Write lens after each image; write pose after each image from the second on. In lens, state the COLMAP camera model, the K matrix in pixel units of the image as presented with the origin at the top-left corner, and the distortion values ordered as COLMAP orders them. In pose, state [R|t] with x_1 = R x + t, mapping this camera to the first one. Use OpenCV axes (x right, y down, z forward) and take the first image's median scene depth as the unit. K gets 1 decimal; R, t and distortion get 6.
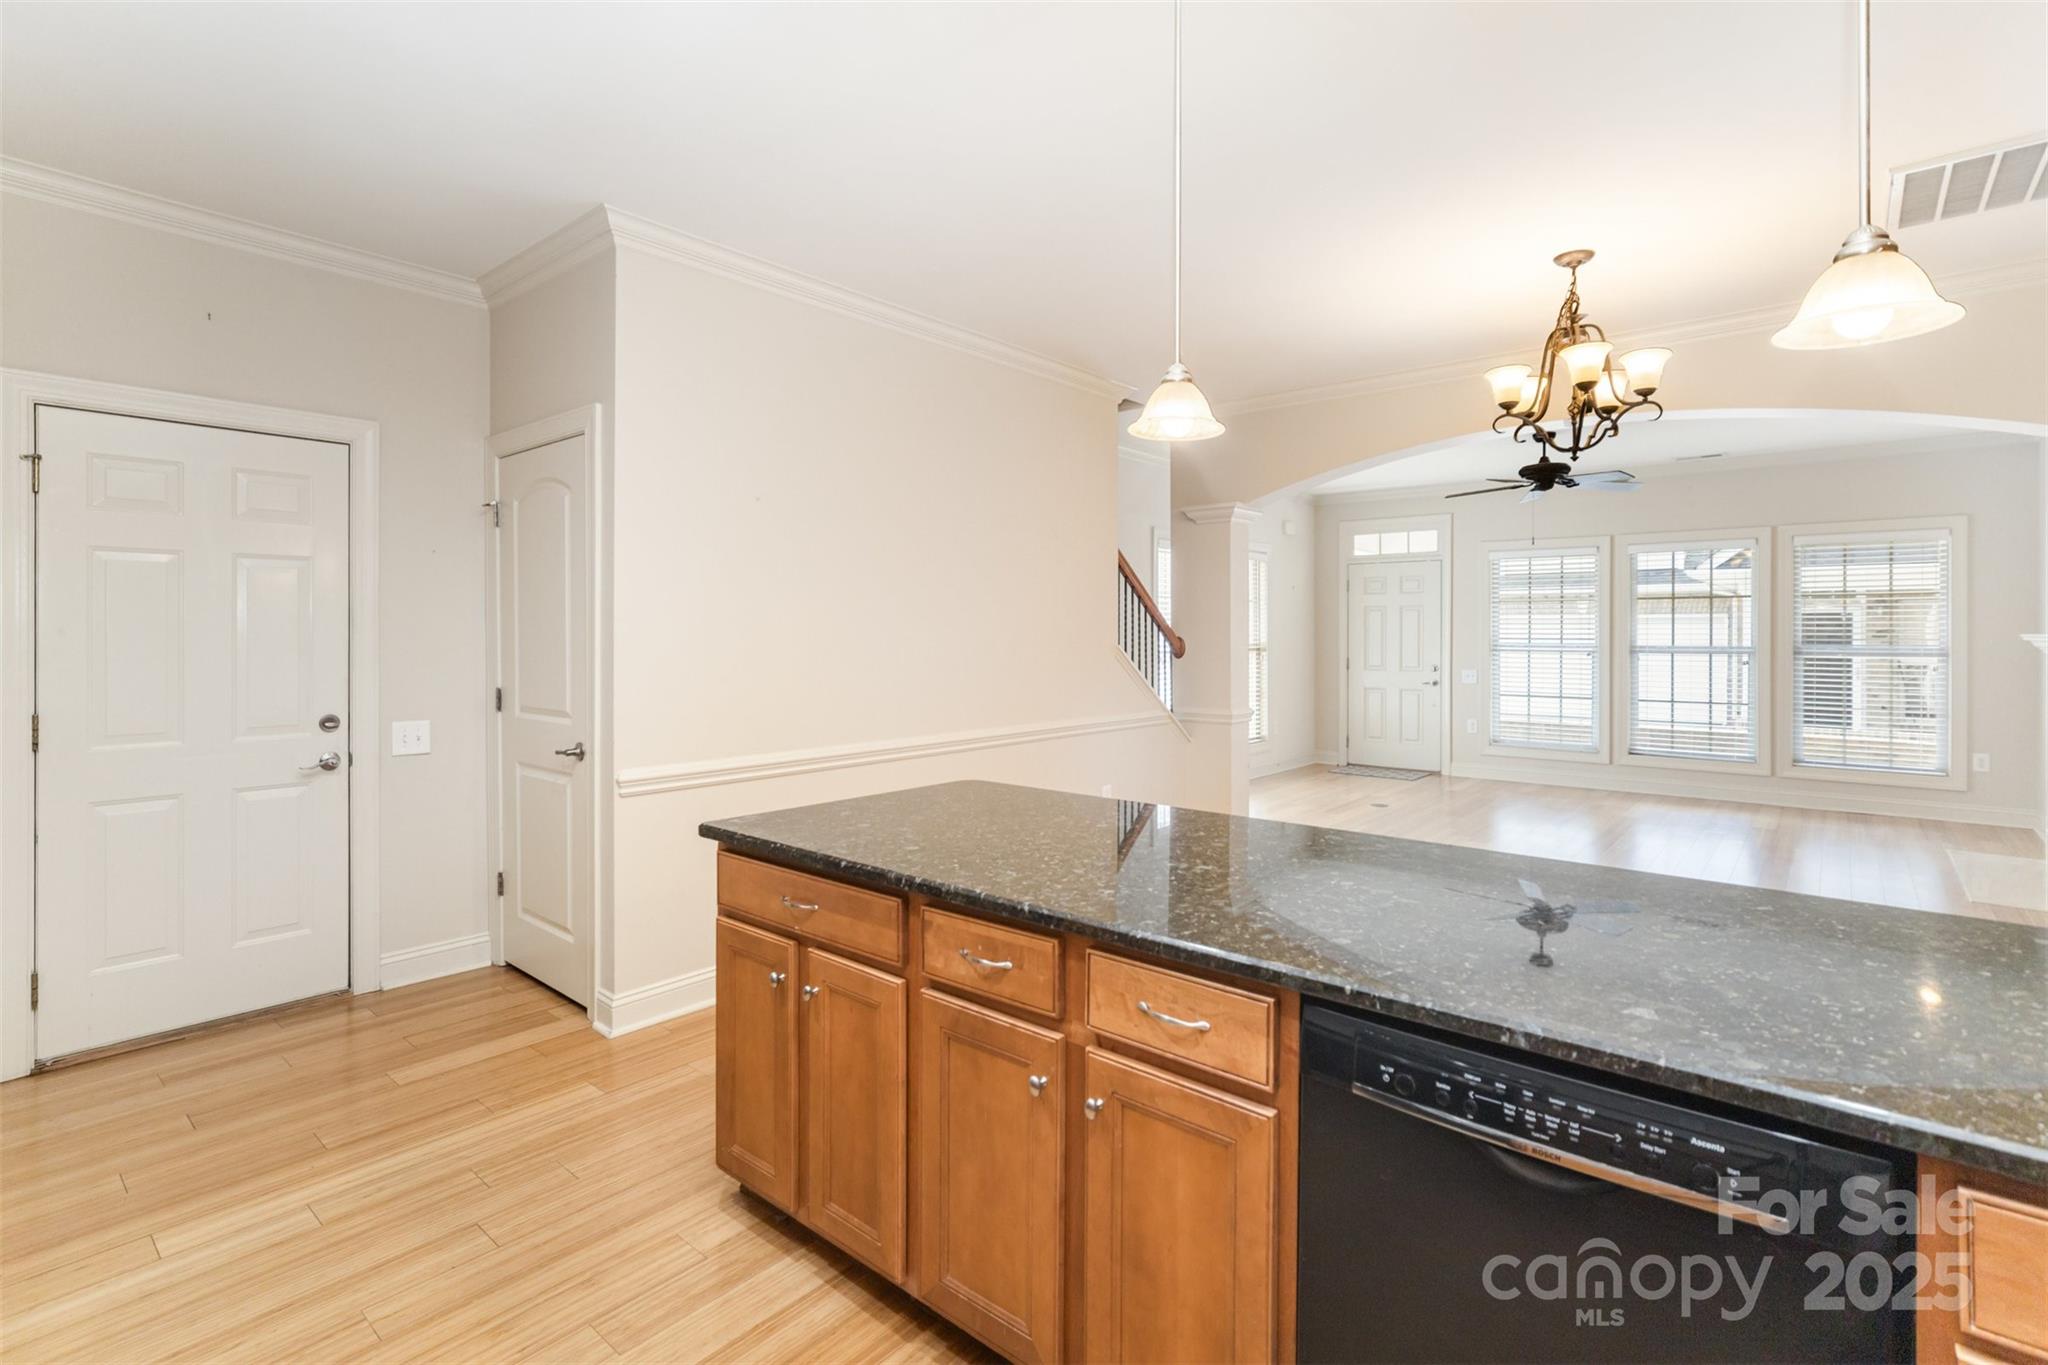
lens RADIAL K [[960.7, 0, 1026.6], [0, 960.7, 629.4], [0, 0, 1]] dist [-0.018087, 0.000419]
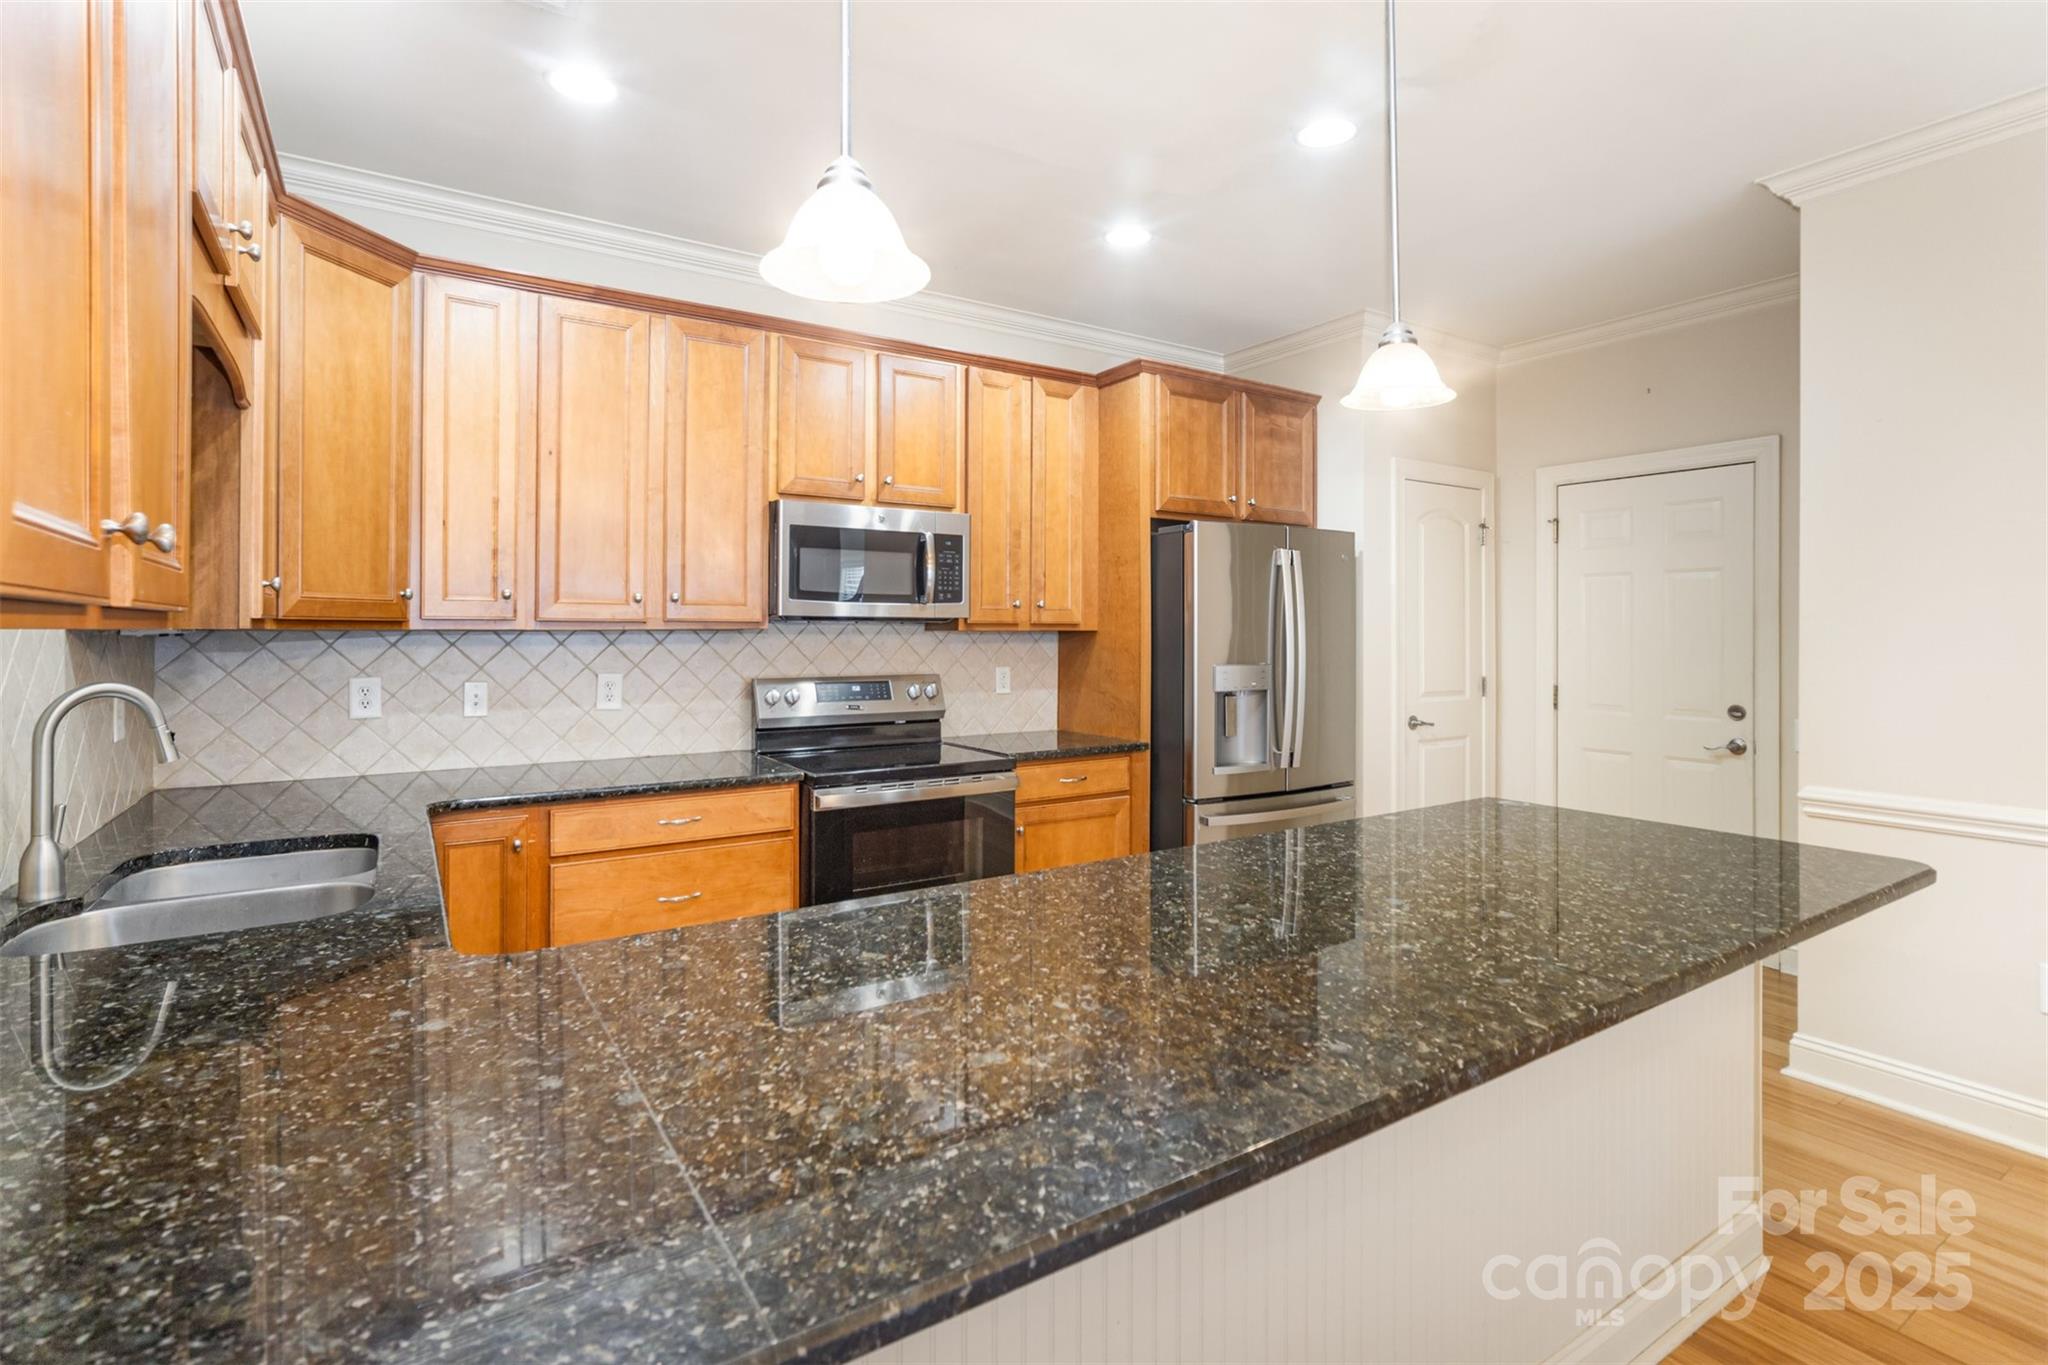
lens RADIAL K [[960.7, 0, 1026.6], [0, 960.7, 629.4], [0, 0, 1]] dist [-0.018087, 0.000419]
pose [[-0.274506, -0.003479, -0.961579, 0.261840], [0.004302, 0.999979, -0.004846, 0.000535], [0.961576, -0.005467, -0.274486, 0.220464]]
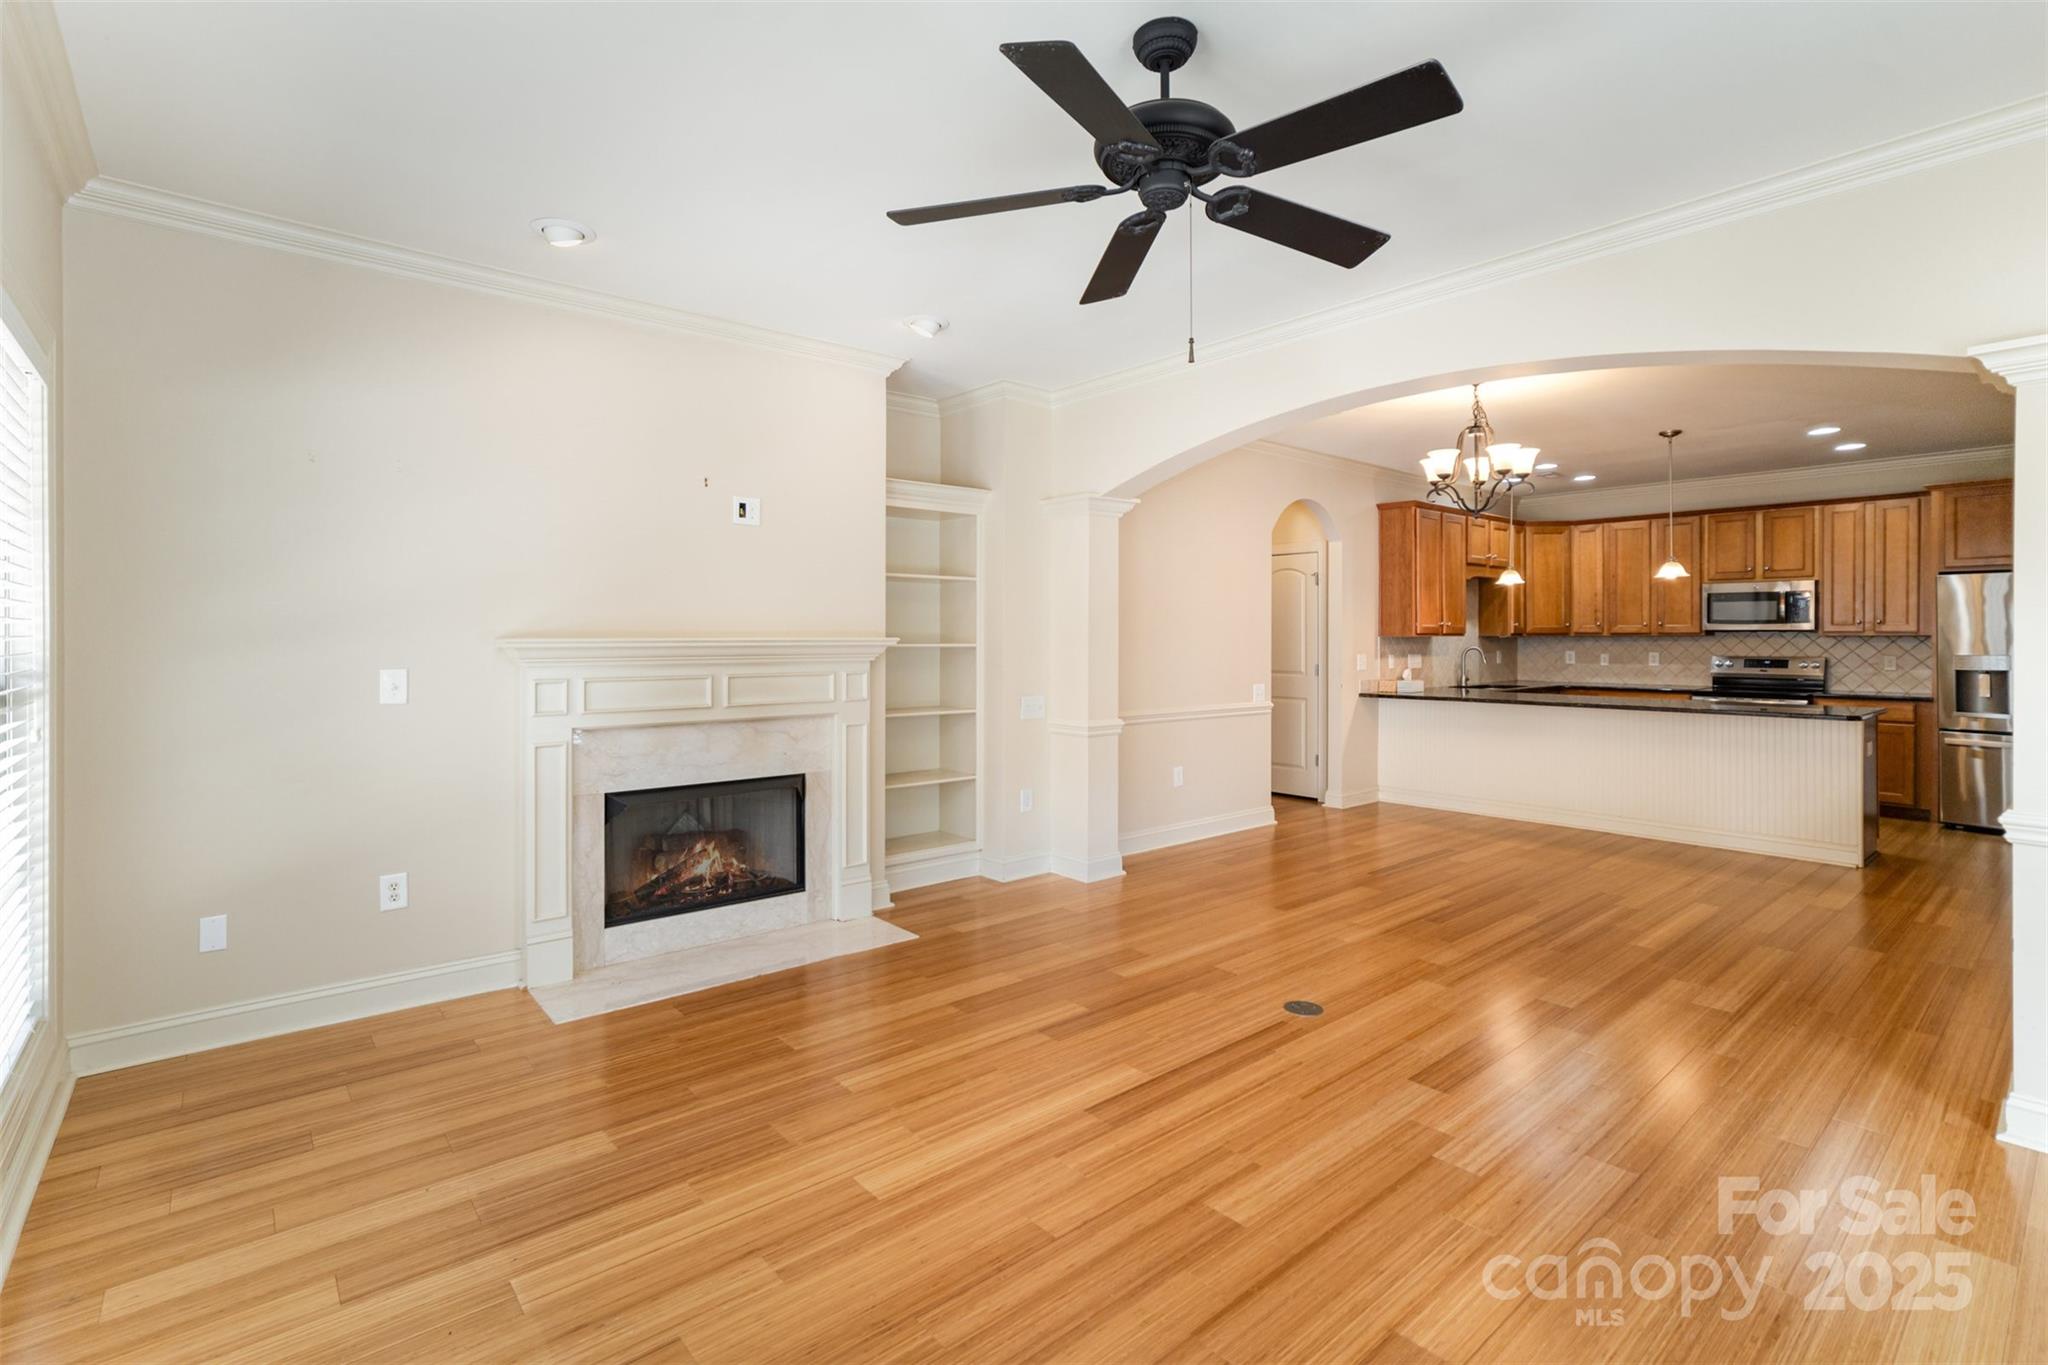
lens RADIAL K [[950.8, 0, 1017.0], [0, 950.8, 638.4], [0, 0, 1]] dist [-0.013843, 0.010602]
pose [[-0.986367, 0.000371, 0.164557, 0.452422], [-0.000199, 0.999994, -0.003448, 0.004764], [-0.164558, -0.003434, -0.986361, 1.119894]]
